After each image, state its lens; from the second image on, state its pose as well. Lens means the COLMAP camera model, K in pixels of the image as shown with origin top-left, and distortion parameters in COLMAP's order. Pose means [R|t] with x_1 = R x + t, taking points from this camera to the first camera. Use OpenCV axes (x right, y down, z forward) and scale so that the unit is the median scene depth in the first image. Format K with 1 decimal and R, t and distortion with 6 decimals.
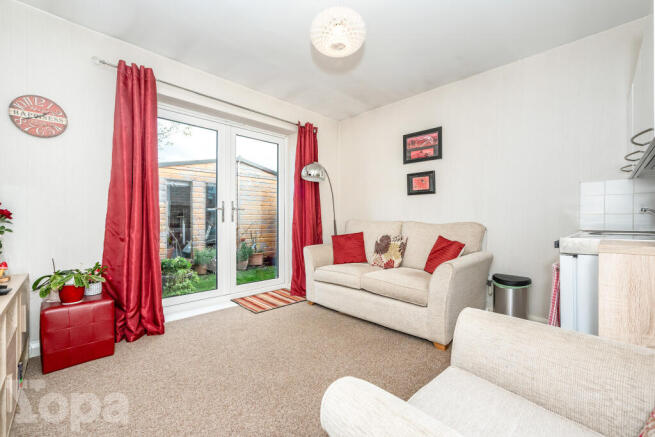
lens RADIAL K [[285.4, 0, 327.8], [0, 285.4, 220.7], [0, 0, 1]] dist [0.000101, 0.000051]
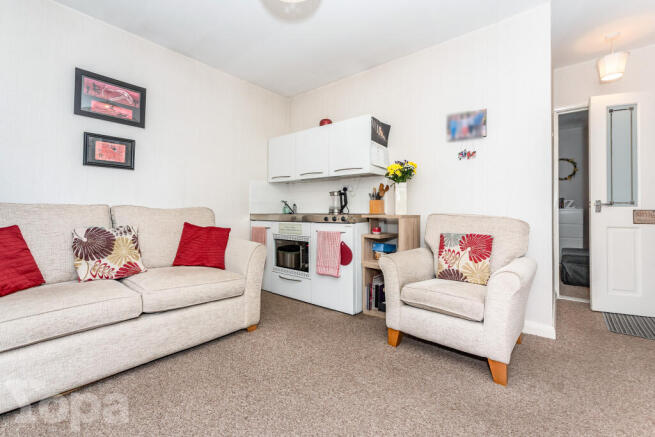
lens RADIAL K [[285.4, 0, 330.6], [0, 285.4, 205.4], [0, 0, 1]] dist [0.000101, 0.000051]
pose [[-0.093030, 0.021456, 0.995432, -0.435191], [-0.002393, 0.999760, -0.021773, 0.015372], [-0.995660, -0.004407, -0.092956, 0.540143]]
